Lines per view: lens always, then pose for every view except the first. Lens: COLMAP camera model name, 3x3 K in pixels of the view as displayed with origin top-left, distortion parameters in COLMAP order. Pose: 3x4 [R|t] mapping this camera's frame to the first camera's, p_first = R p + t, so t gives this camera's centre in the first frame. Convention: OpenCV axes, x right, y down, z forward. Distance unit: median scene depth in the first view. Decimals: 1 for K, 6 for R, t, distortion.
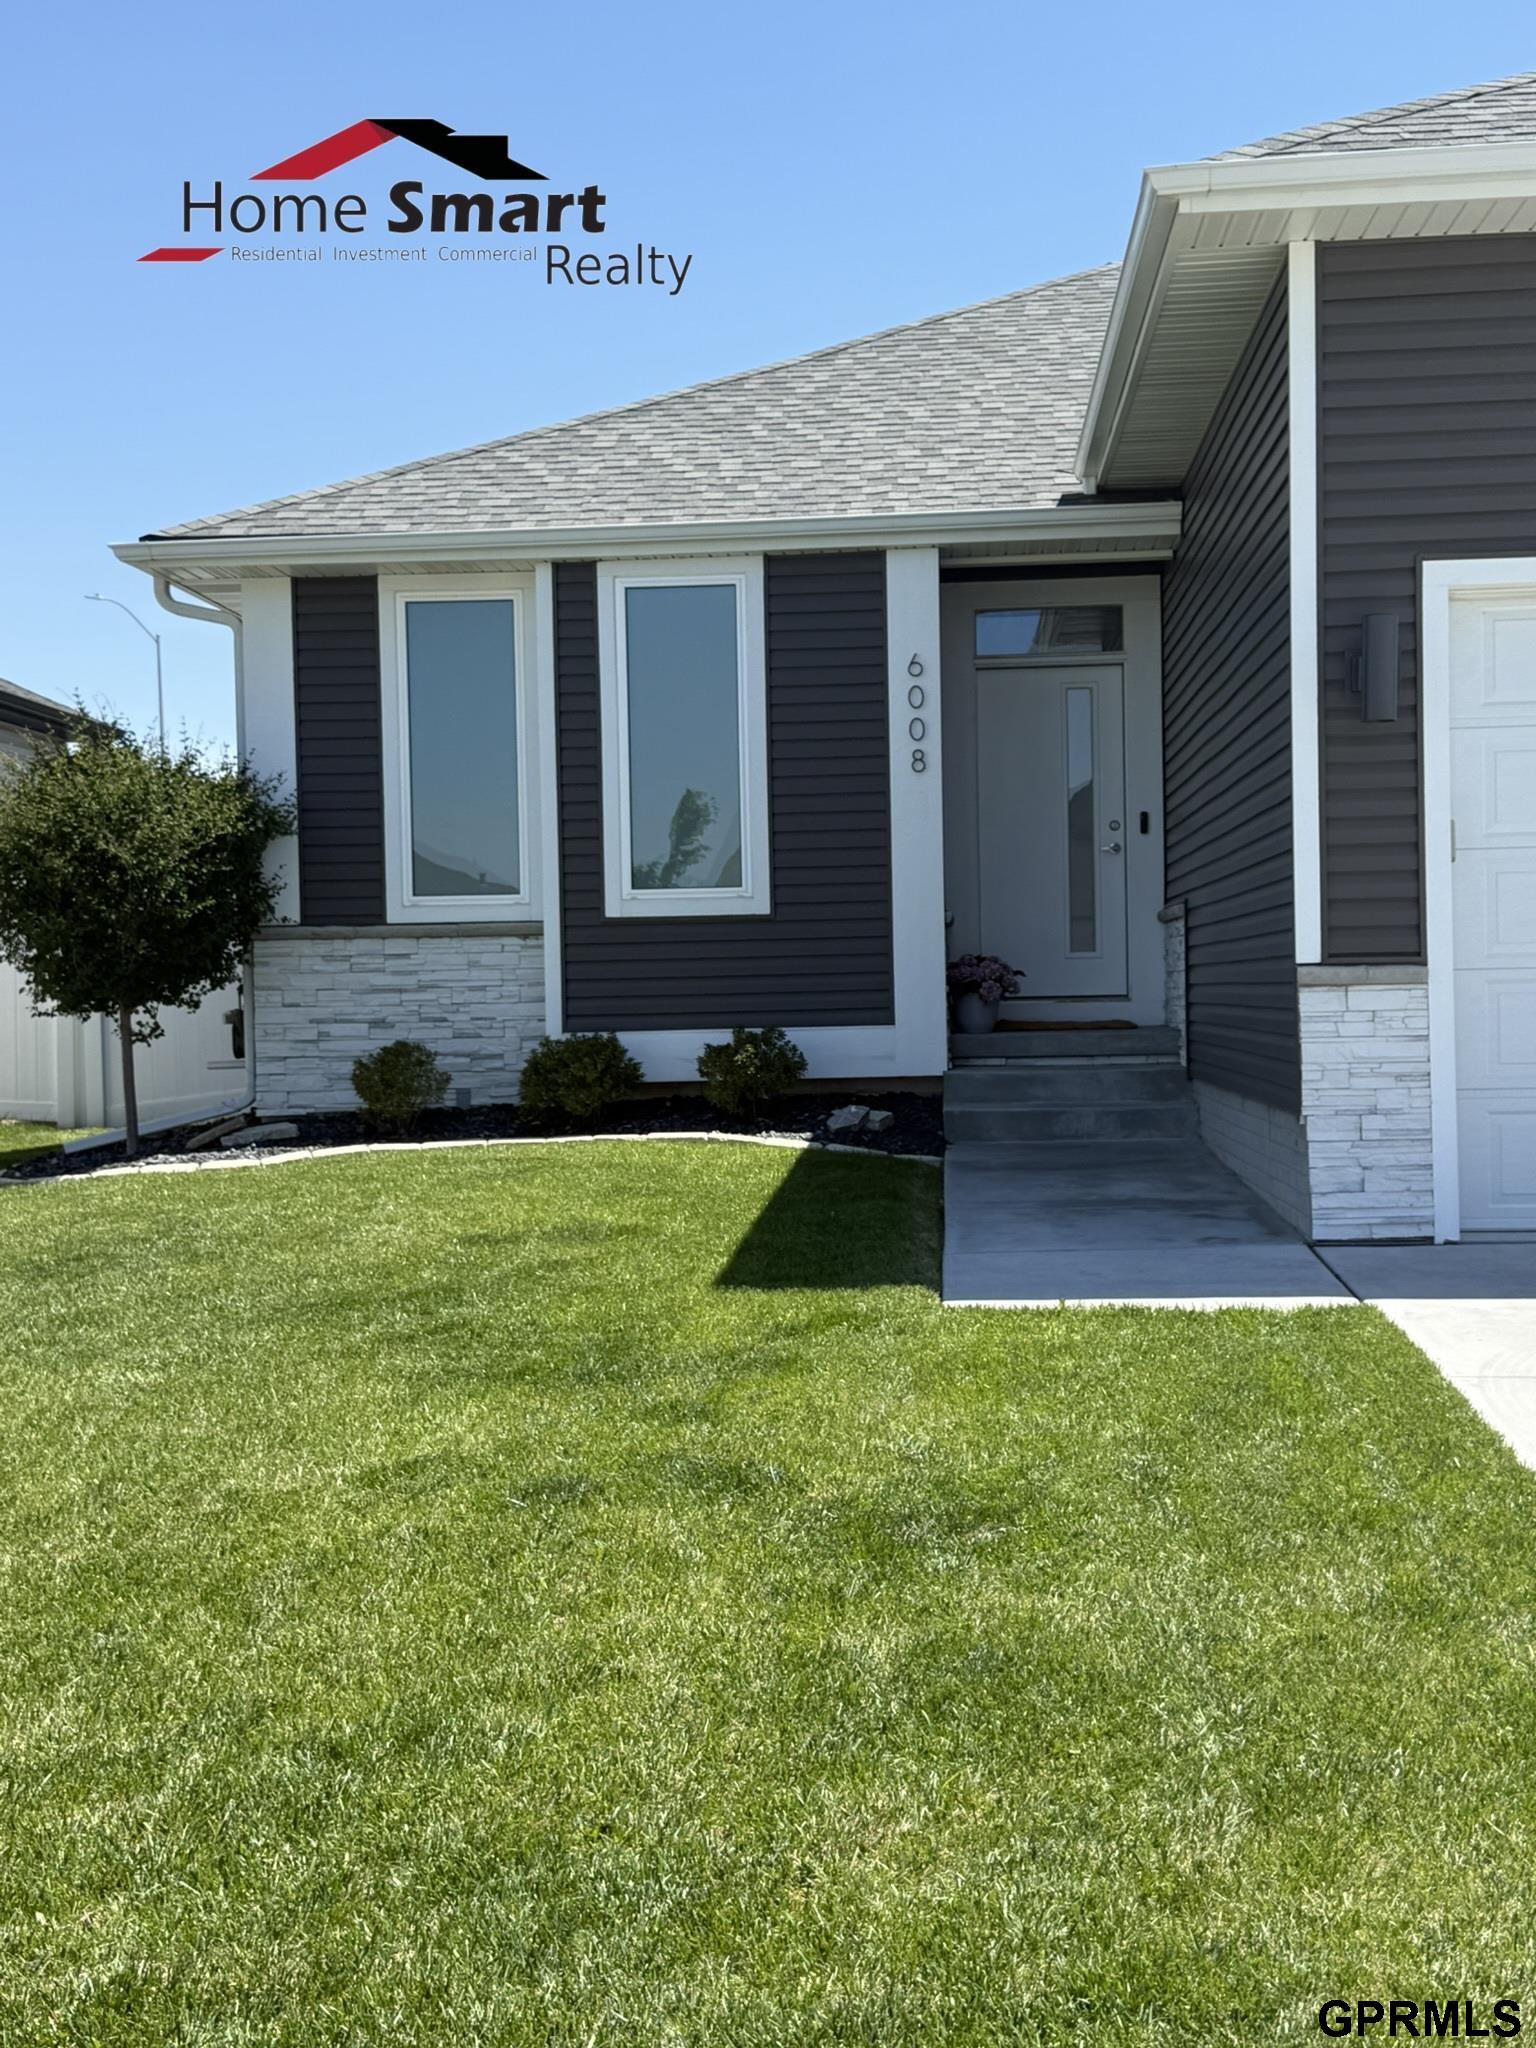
lens RADIAL K [[2571.2, 0, 765.6], [0, 2571.2, 1018.6], [0, 0, 1]] dist [0.152961, 0.000000]
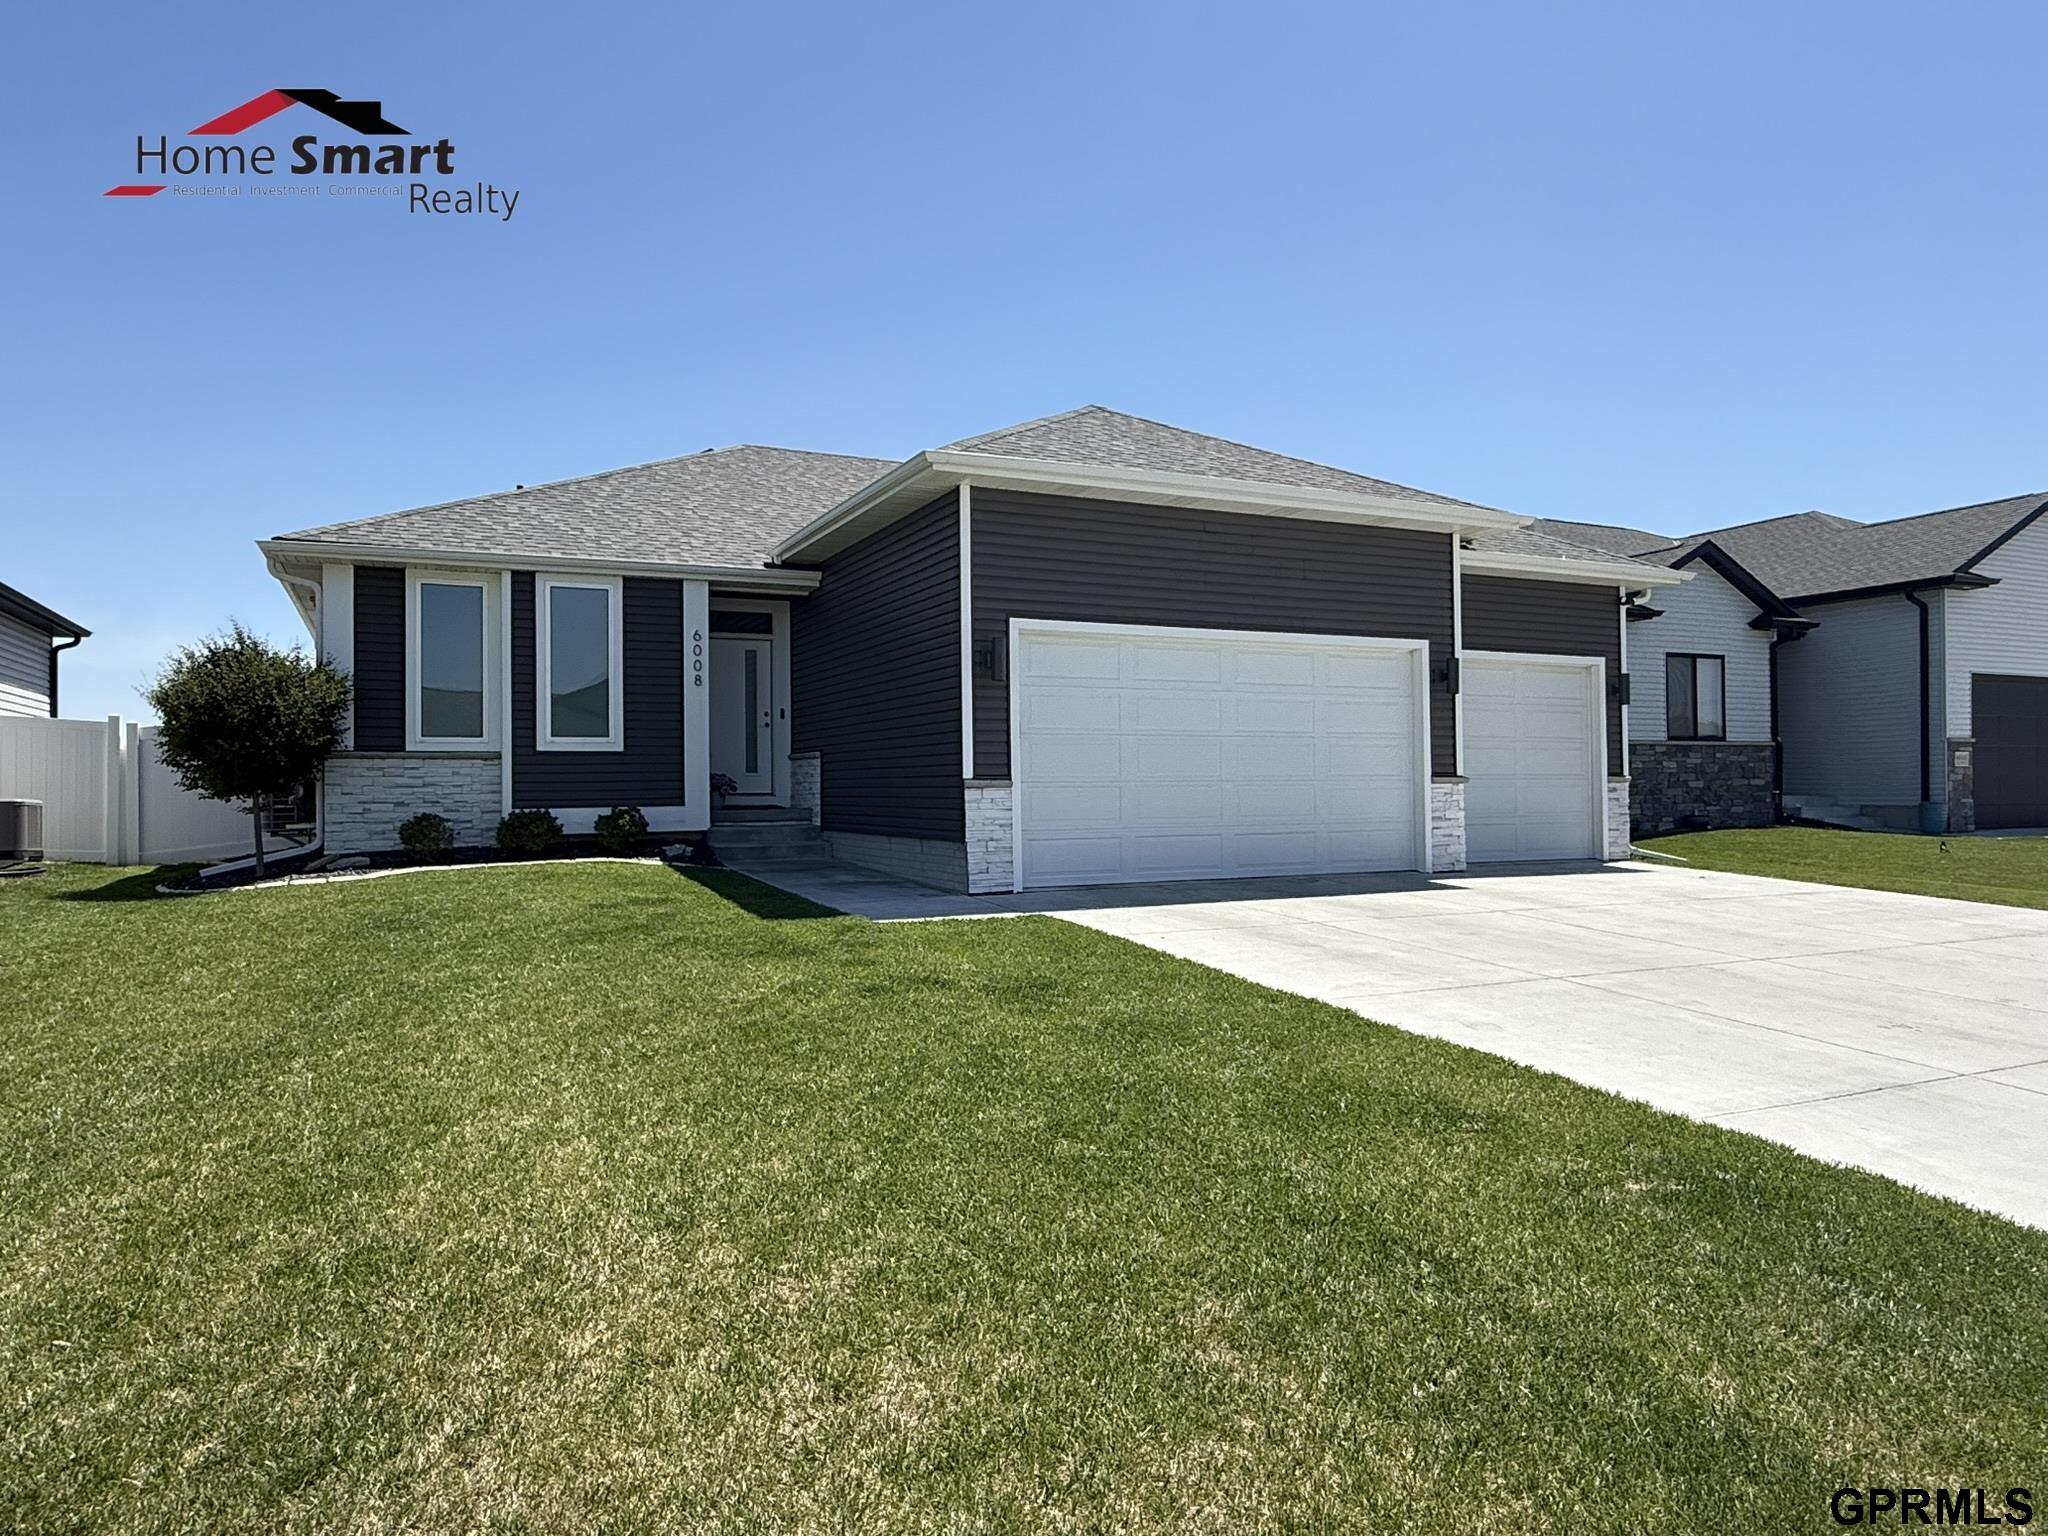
lens RADIAL K [[1300.2, 0, 1024.6], [0, 1300.2, 773.2], [0, 0, 1]] dist [-0.000292, -0.000062]
pose [[0.870145, 0.018577, 0.492445, -0.228827], [-0.003908, 0.999518, -0.030800, 0.007058], [-0.492780, 0.024876, 0.869798, -0.051736]]
